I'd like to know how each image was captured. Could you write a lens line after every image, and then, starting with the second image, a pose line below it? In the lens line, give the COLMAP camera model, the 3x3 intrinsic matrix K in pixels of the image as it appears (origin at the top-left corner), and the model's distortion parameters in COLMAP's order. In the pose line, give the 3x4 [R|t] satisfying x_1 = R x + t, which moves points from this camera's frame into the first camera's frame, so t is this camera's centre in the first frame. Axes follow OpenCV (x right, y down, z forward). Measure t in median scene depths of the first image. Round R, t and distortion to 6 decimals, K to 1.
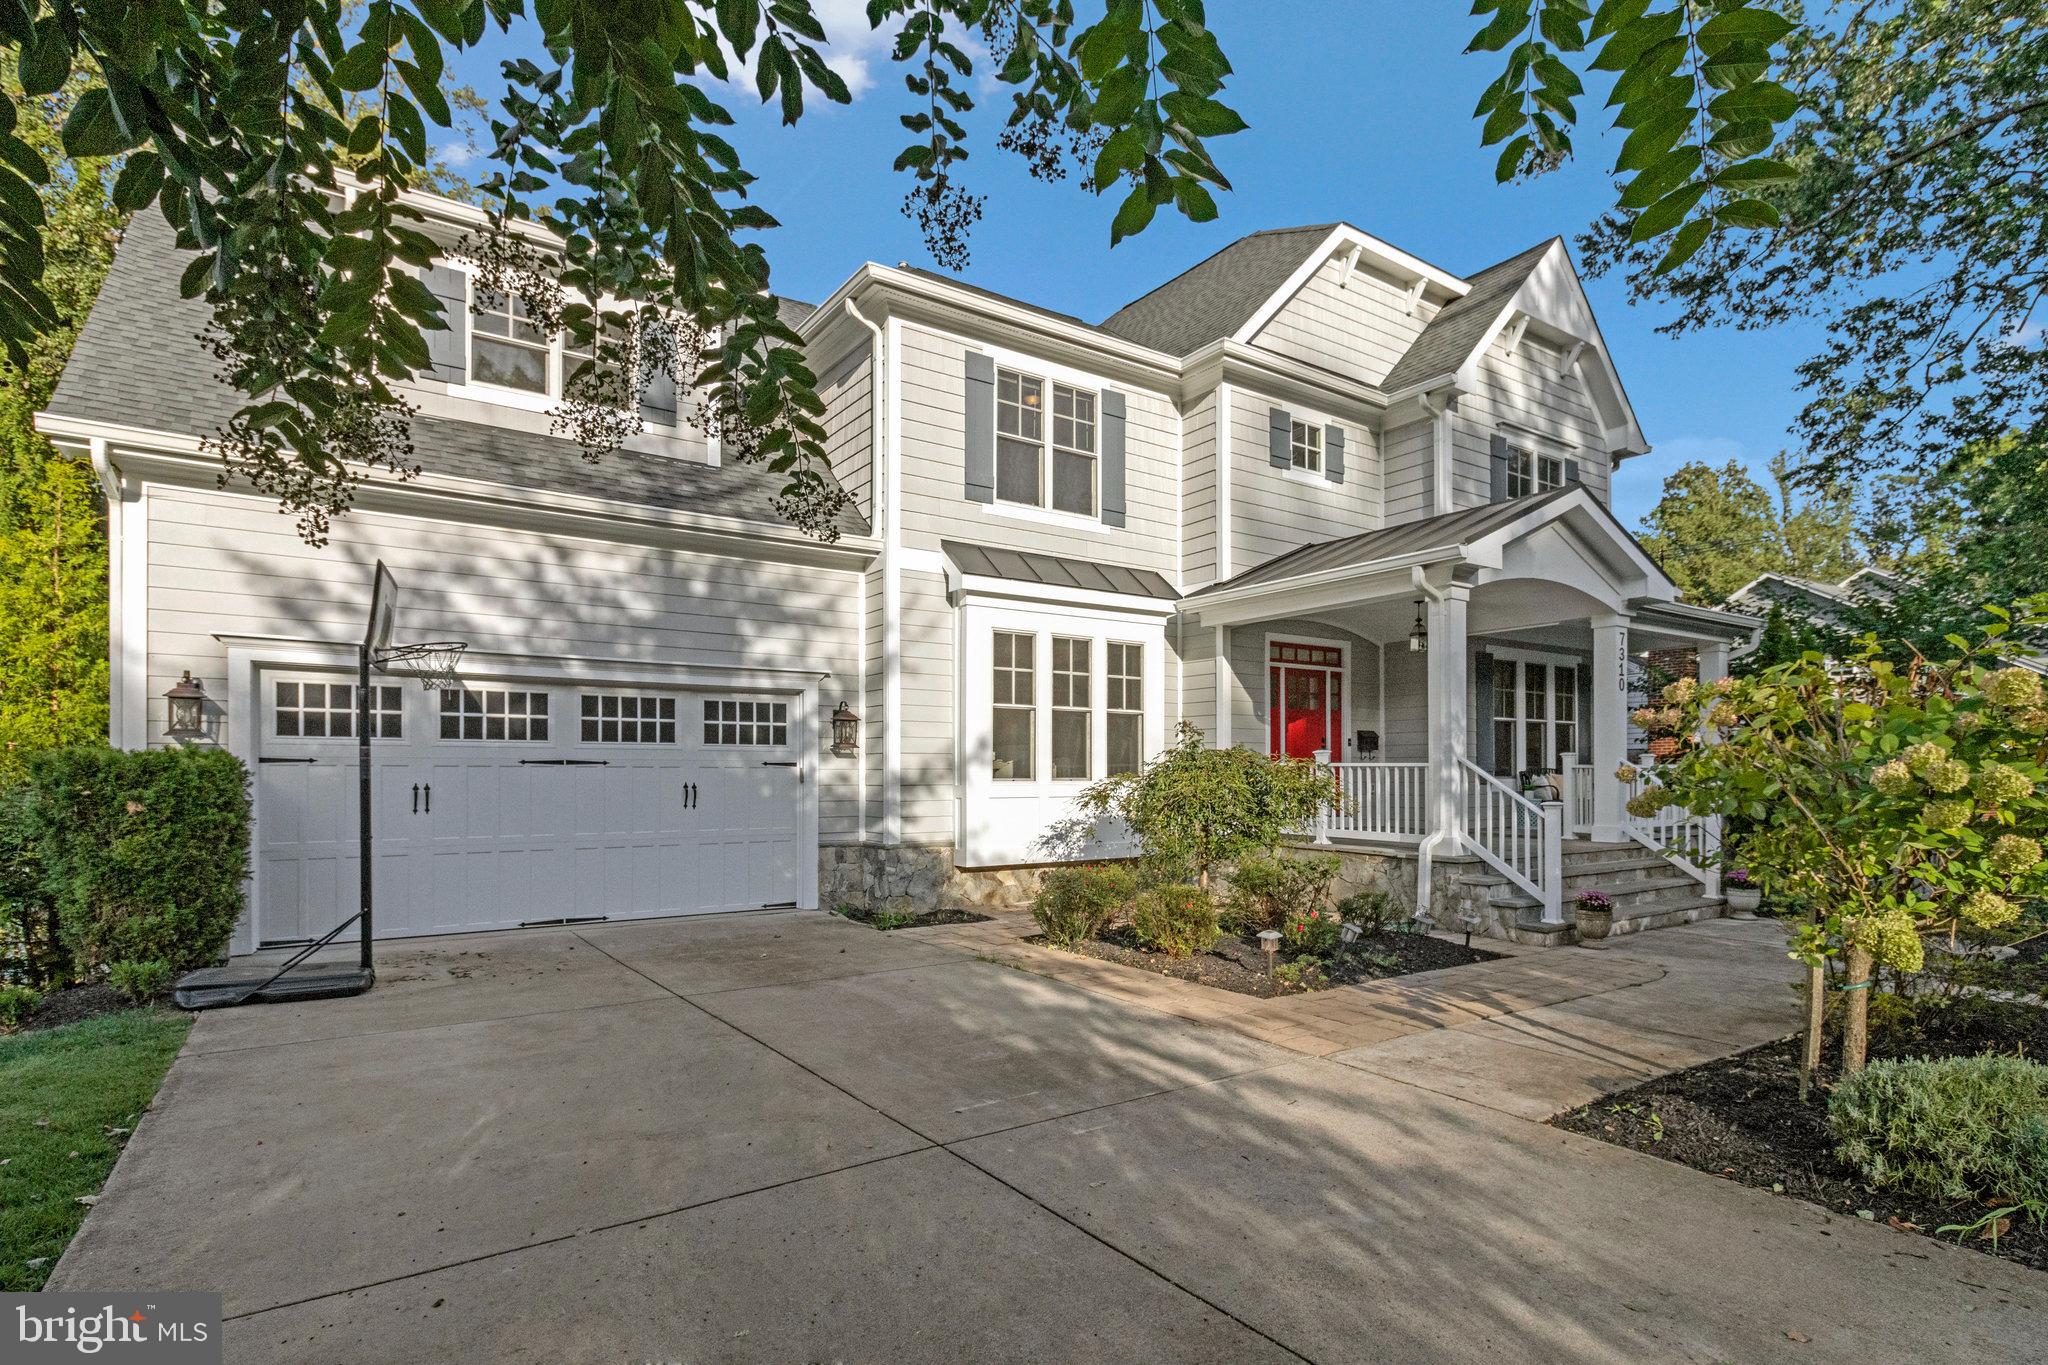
lens RADIAL K [[969.2, 0, 1005.6], [0, 969.2, 762.8], [0, 0, 1]] dist [-0.004273, -0.000175]
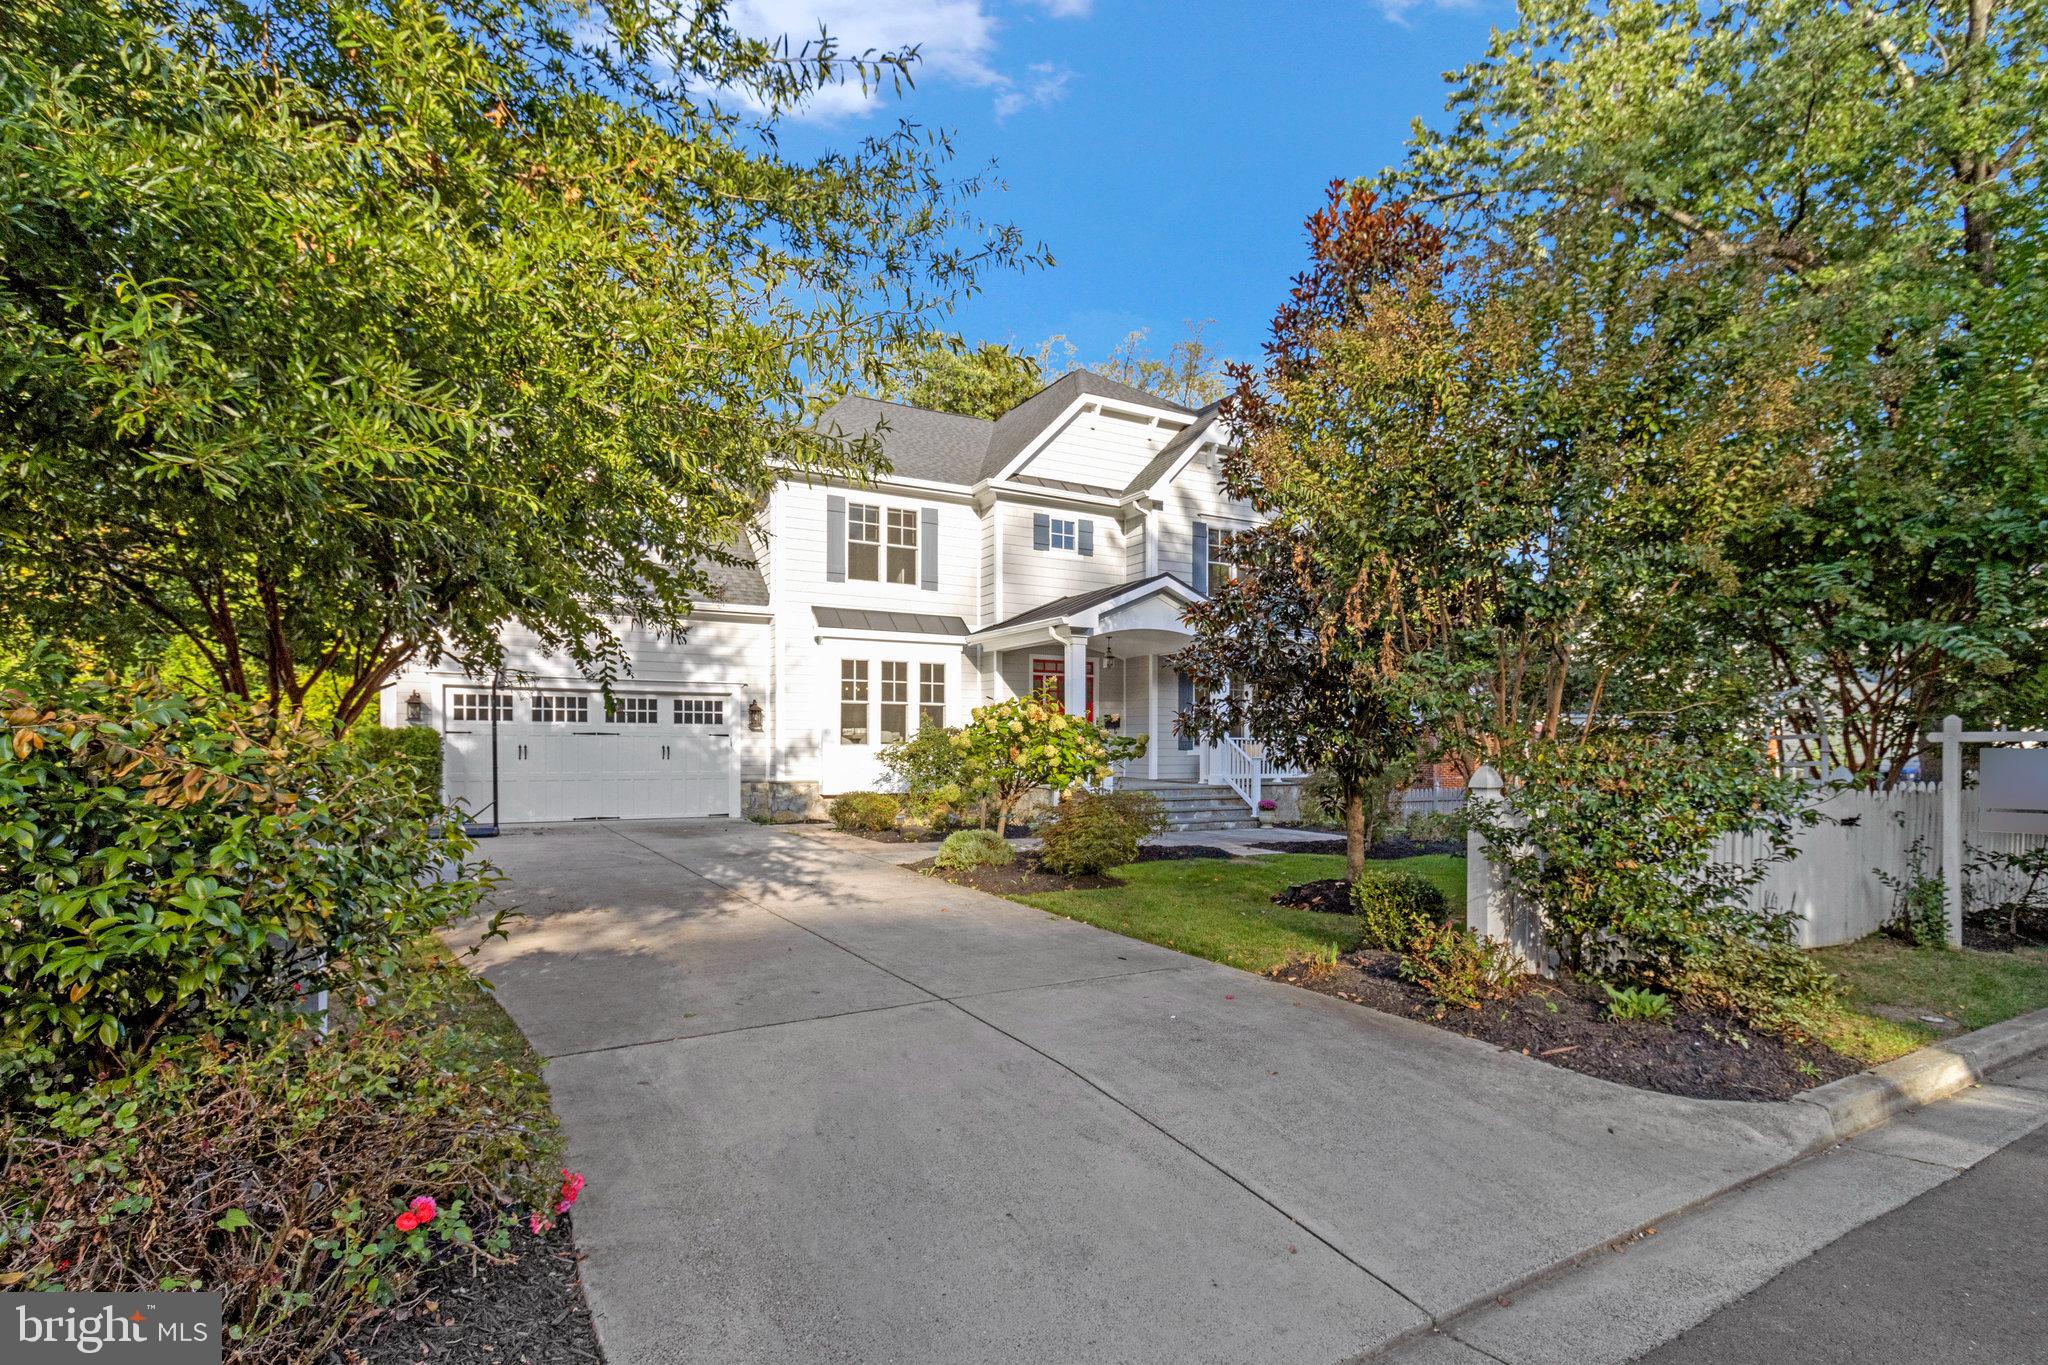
lens RADIAL K [[969.2, 0, 1020.2], [0, 969.2, 749.7], [0, 0, 1]] dist [-0.004273, -0.000175]
pose [[0.996167, 0.006917, -0.087197, 0.432423], [-0.005452, 0.999840, 0.017035, -0.005255], [0.087301, -0.016494, 0.996045, -0.654279]]
